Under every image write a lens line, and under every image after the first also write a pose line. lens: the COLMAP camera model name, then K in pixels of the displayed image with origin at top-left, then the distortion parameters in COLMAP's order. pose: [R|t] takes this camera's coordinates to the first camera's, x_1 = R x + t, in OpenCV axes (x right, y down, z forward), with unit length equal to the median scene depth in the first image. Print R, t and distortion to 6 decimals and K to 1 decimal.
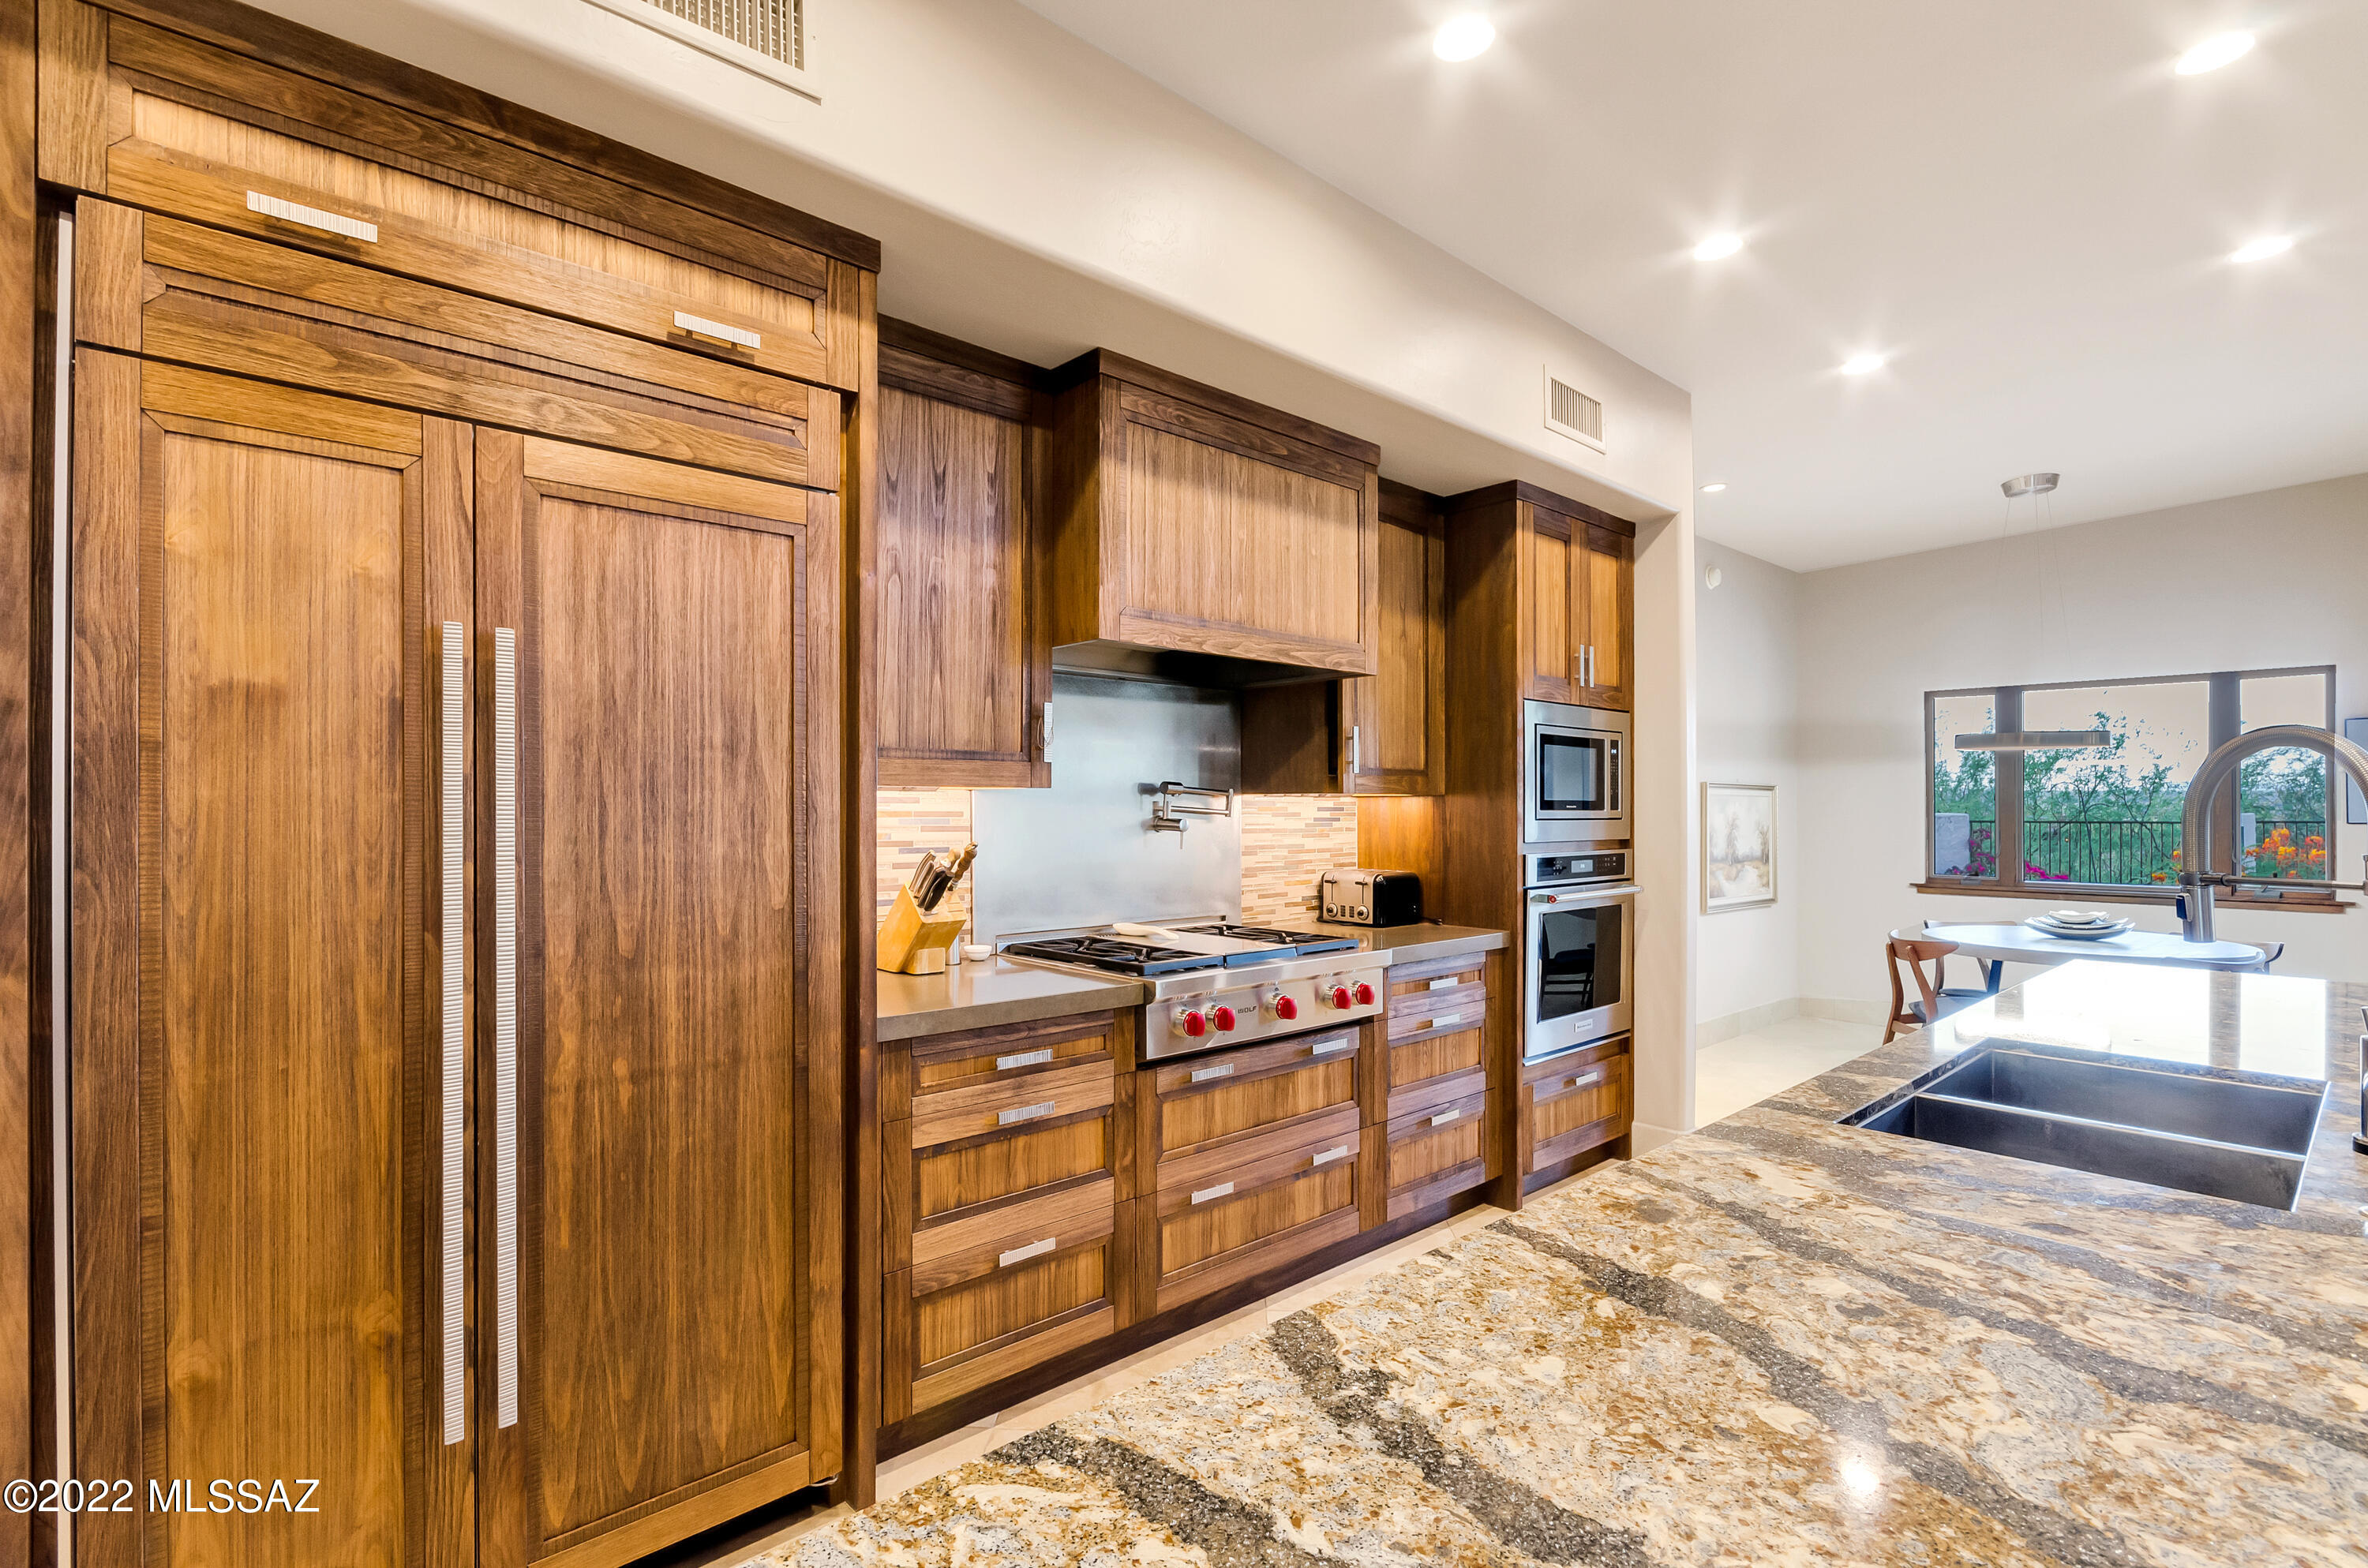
lens RADIAL K [[1114.6, 0, 1174.5], [0, 1114.6, 800.6], [0, 0, 1]] dist [-0.001666, 0.000125]
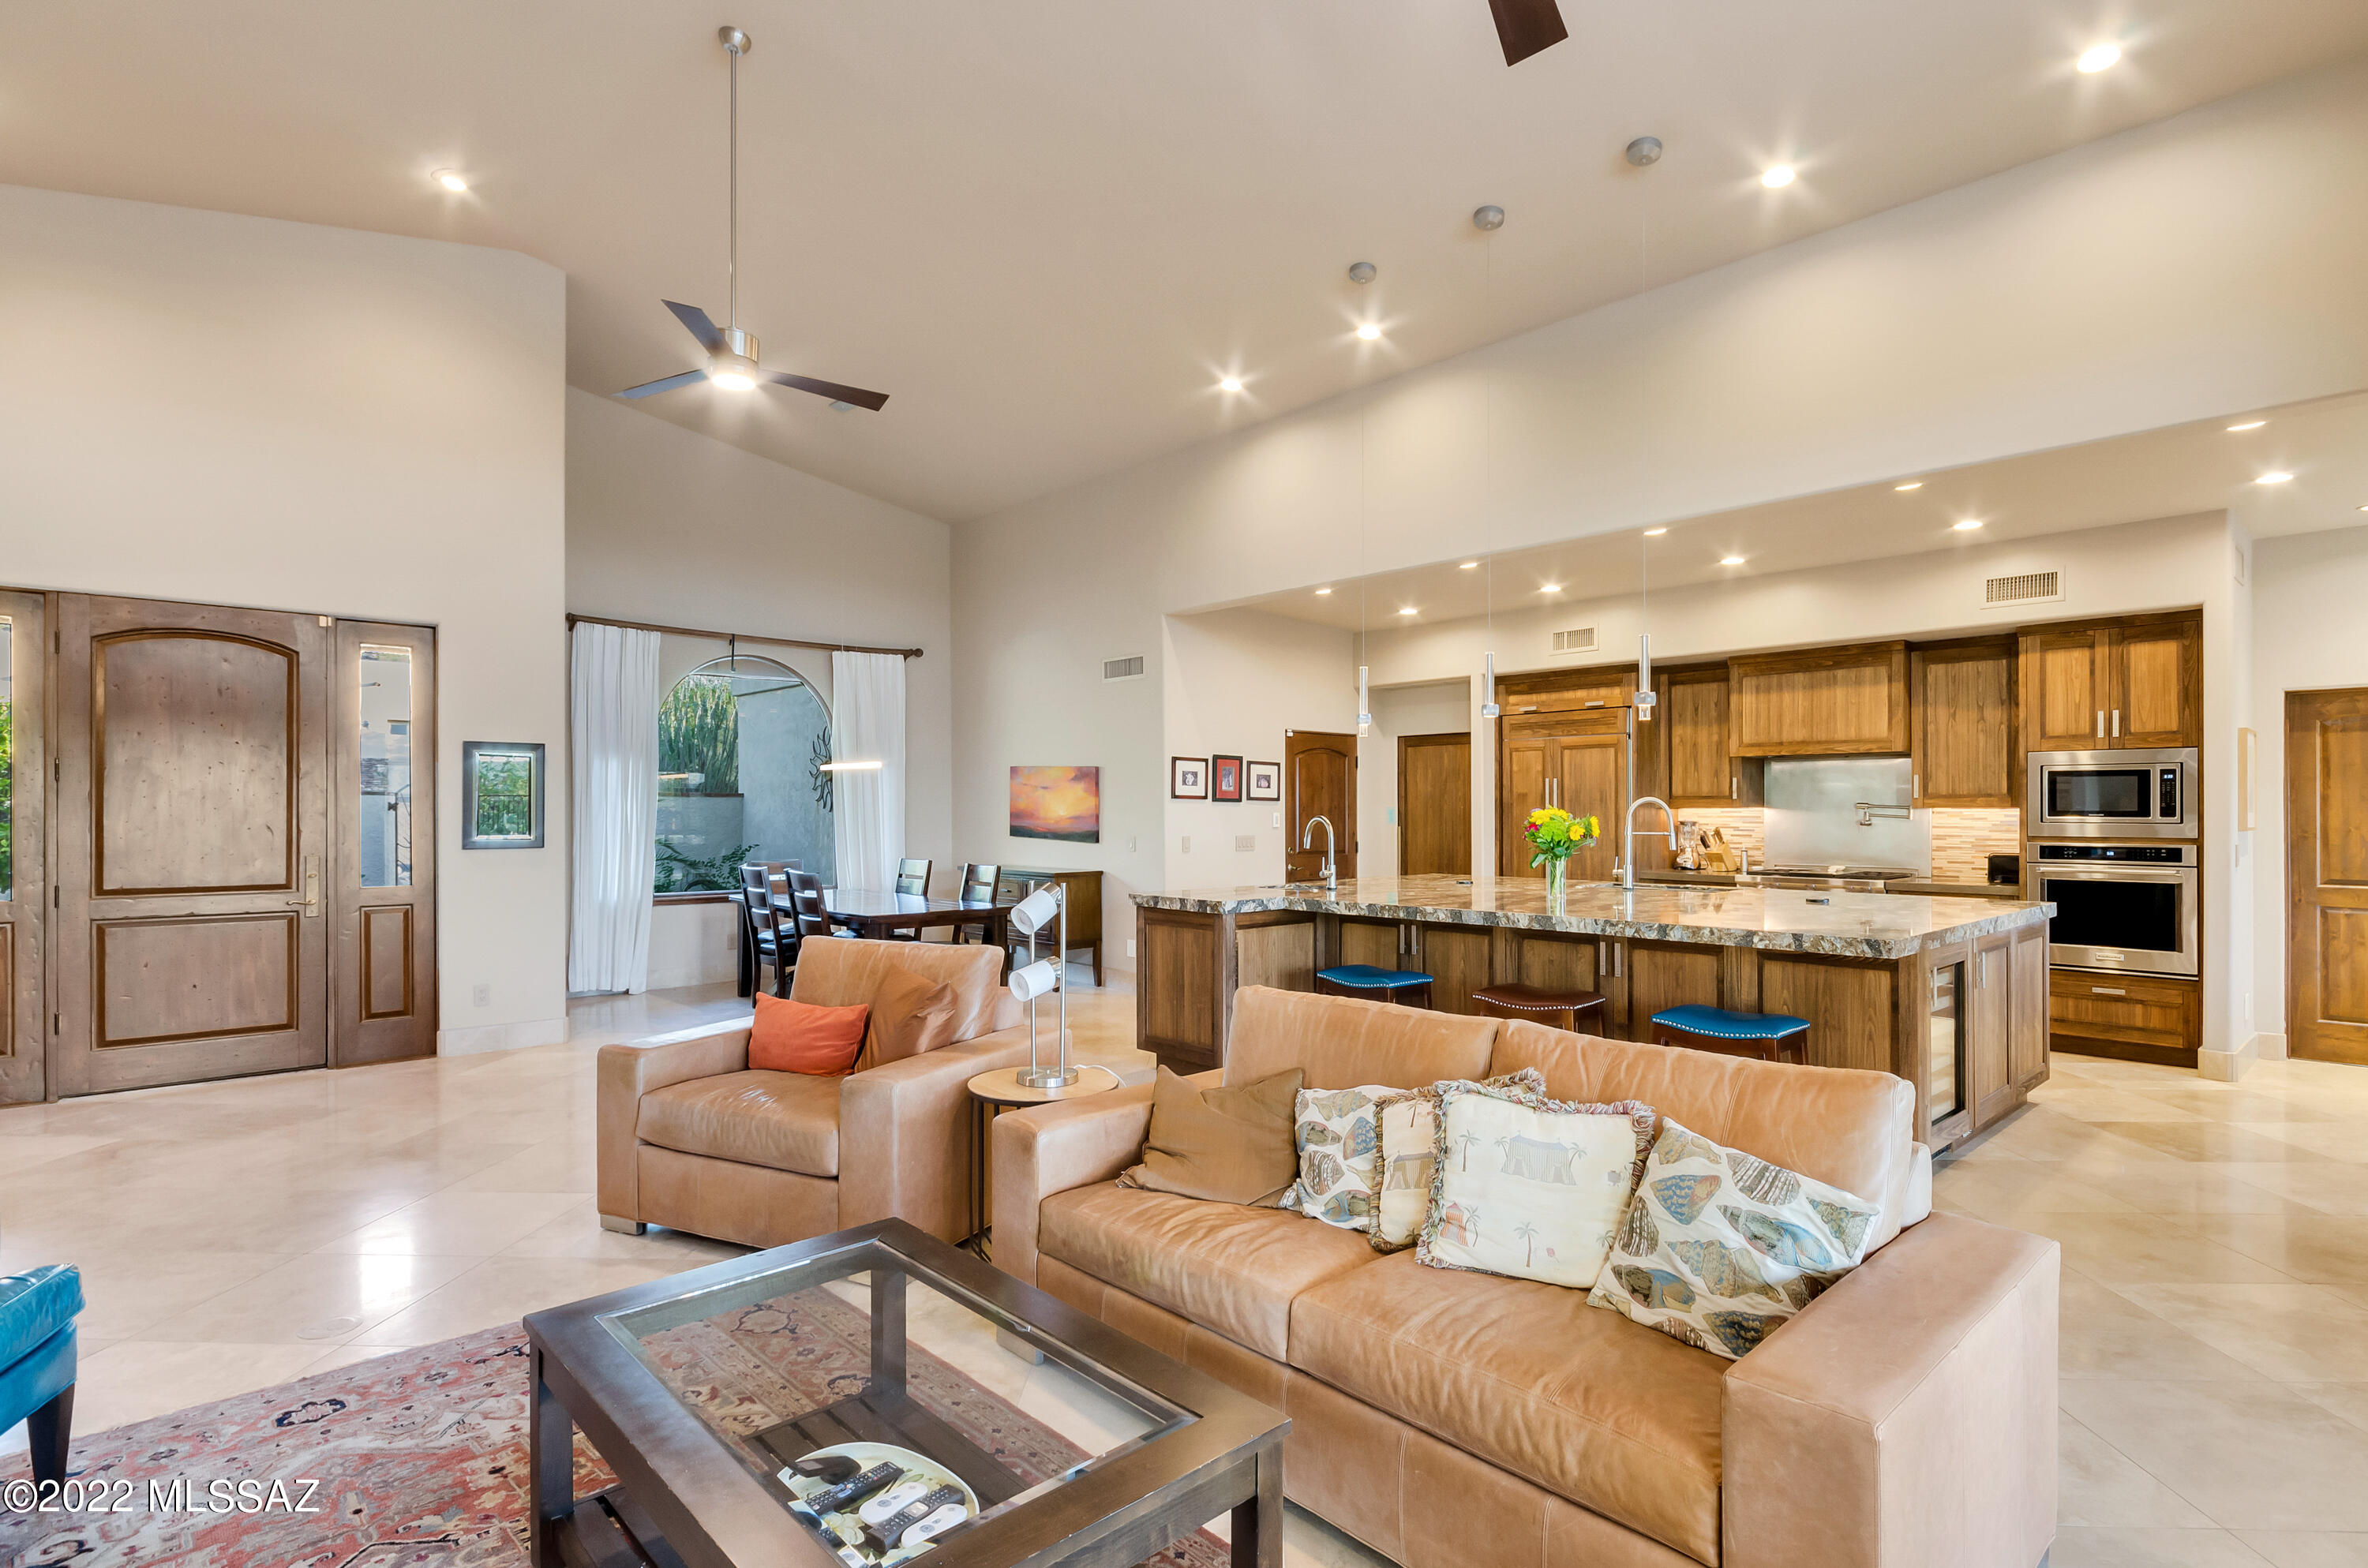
lens RADIAL K [[1172.5, 0, 1198.6], [0, 1172.5, 793.6], [0, 0, 1]] dist [0.007157, -0.007159]
pose [[0.008626, -0.012825, -0.999881, 2.707033], [0.010448, 0.999864, -0.012734, -0.023286], [0.999908, -0.010337, 0.008759, -0.370995]]
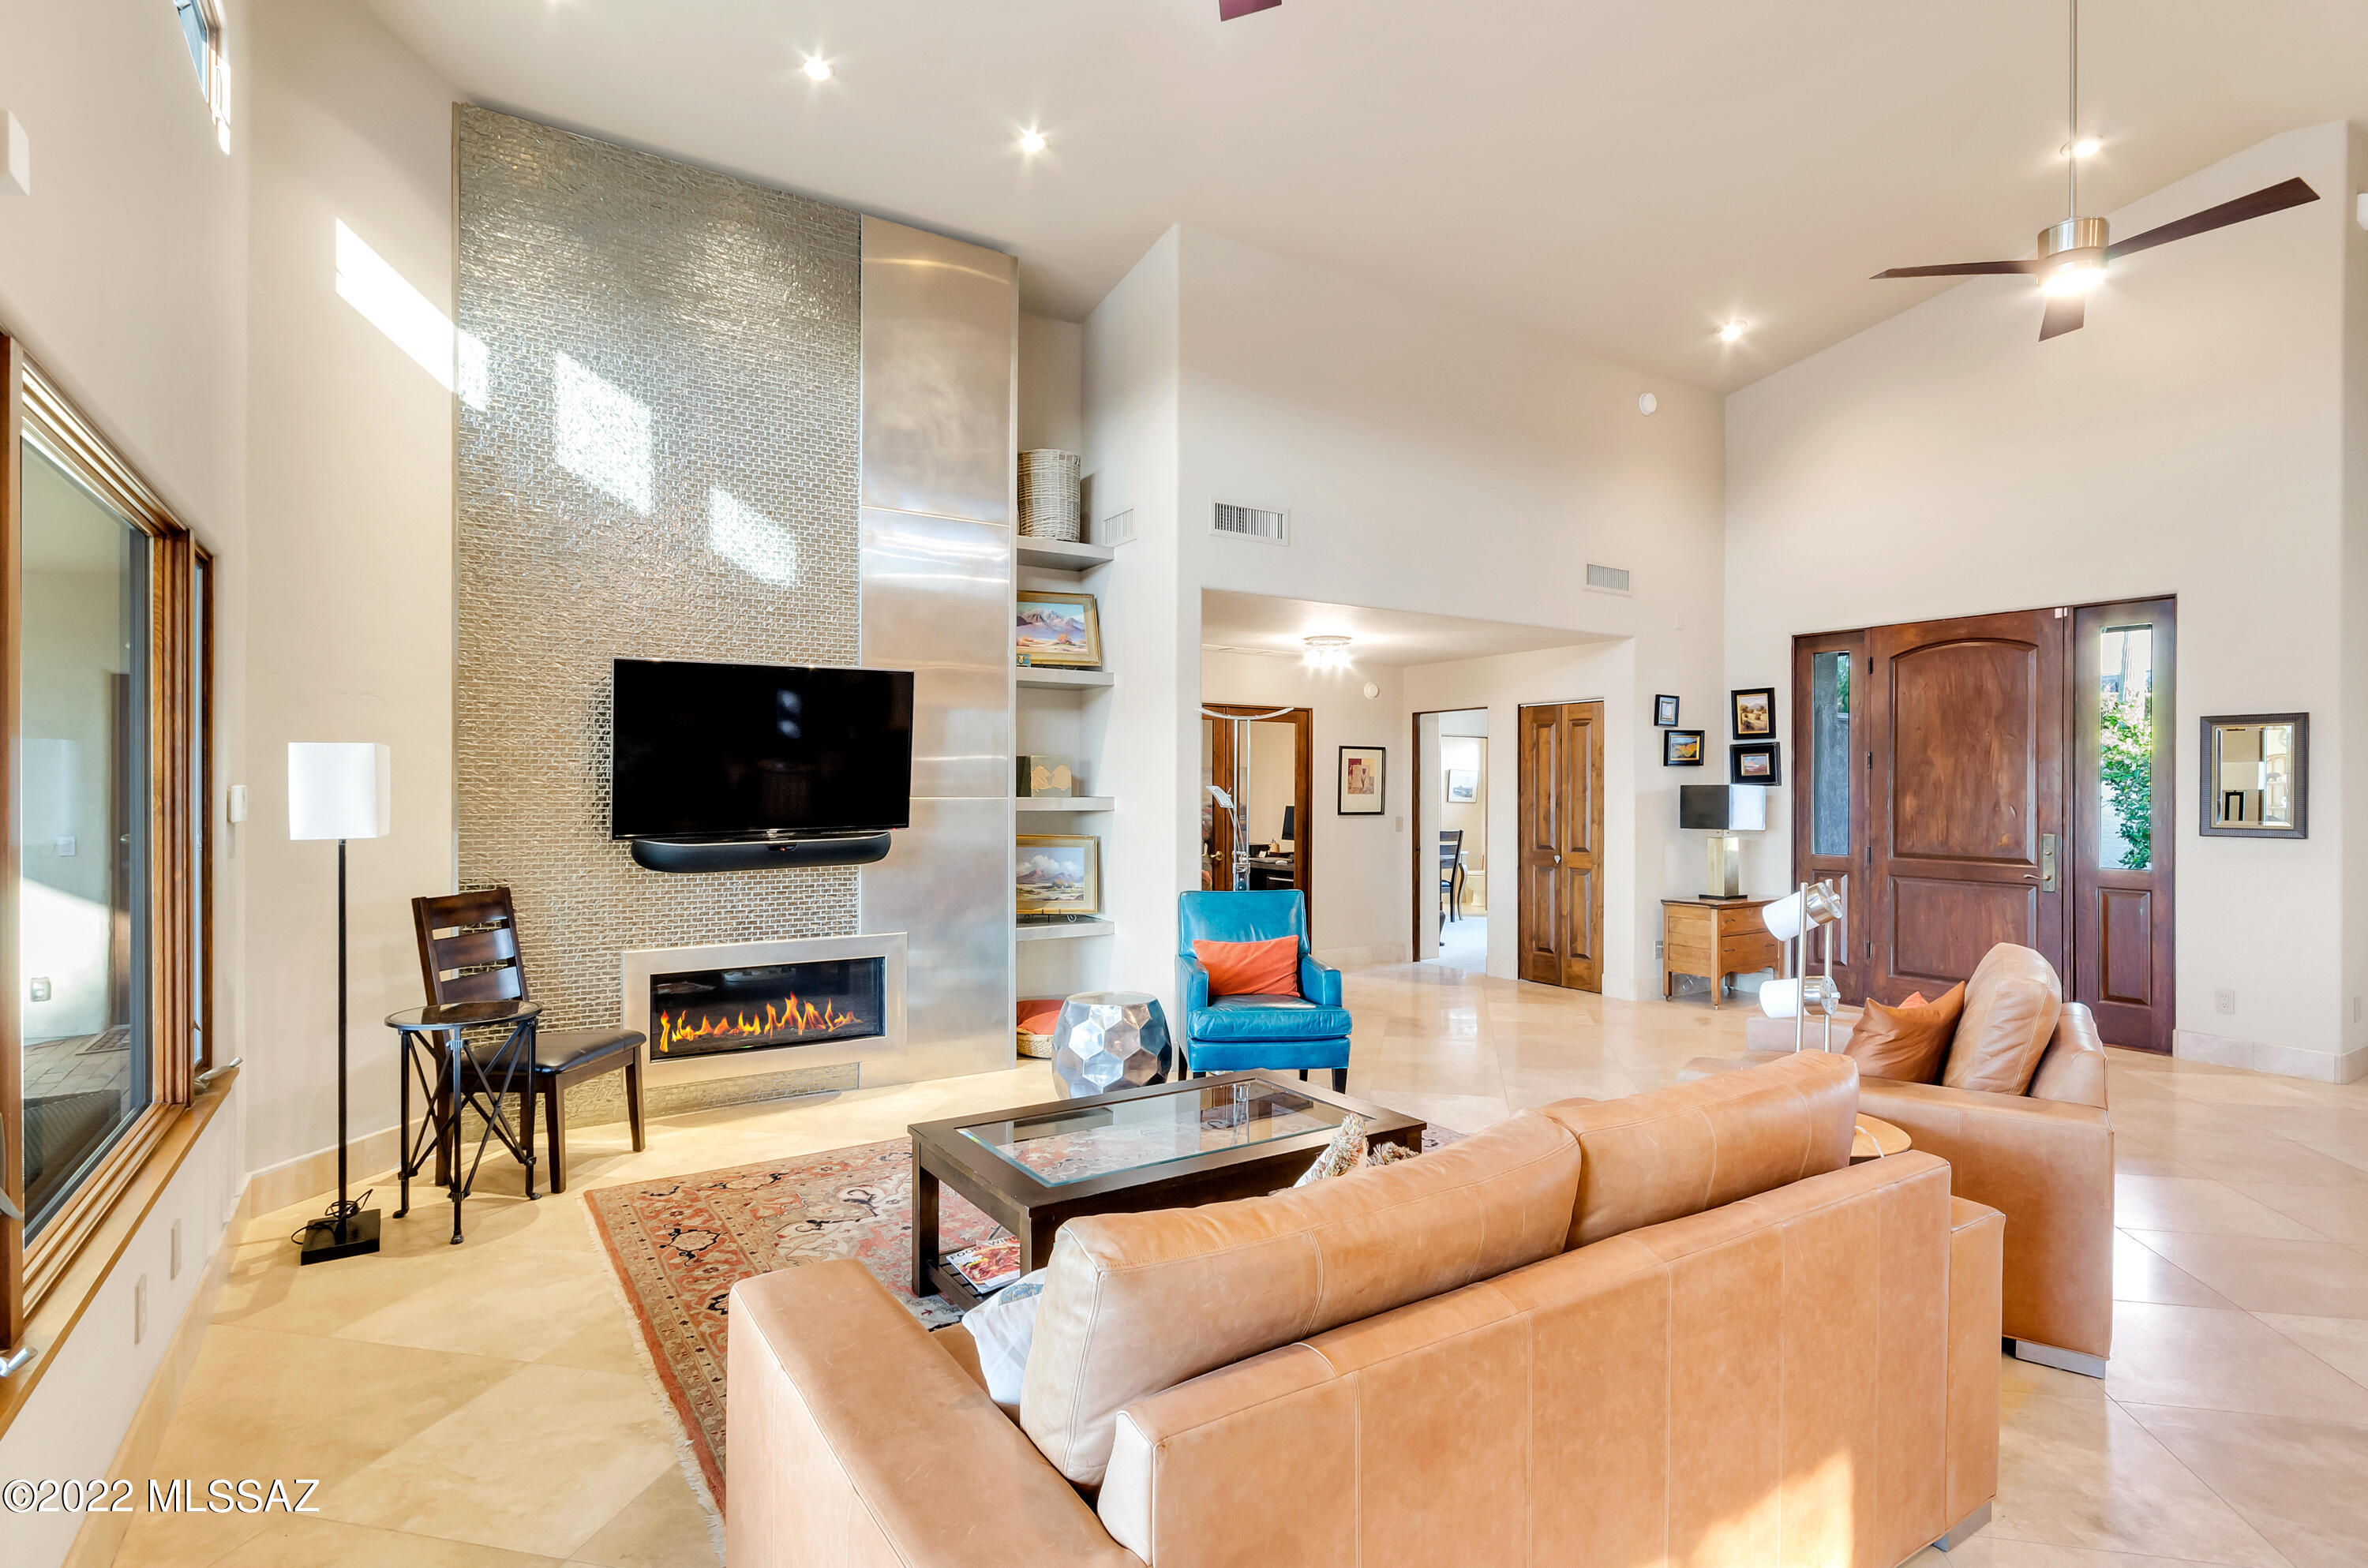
lens RADIAL K [[1172.5, 0, 1203.0], [0, 1172.5, 794.5], [0, 0, 1]] dist [0.007157, -0.007159]
pose [[-0.988607, -0.005773, 0.150411, 1.834407], [-0.006117, 0.999980, -0.001822, -0.017094], [-0.150398, -0.002722, -0.988622, 0.535215]]
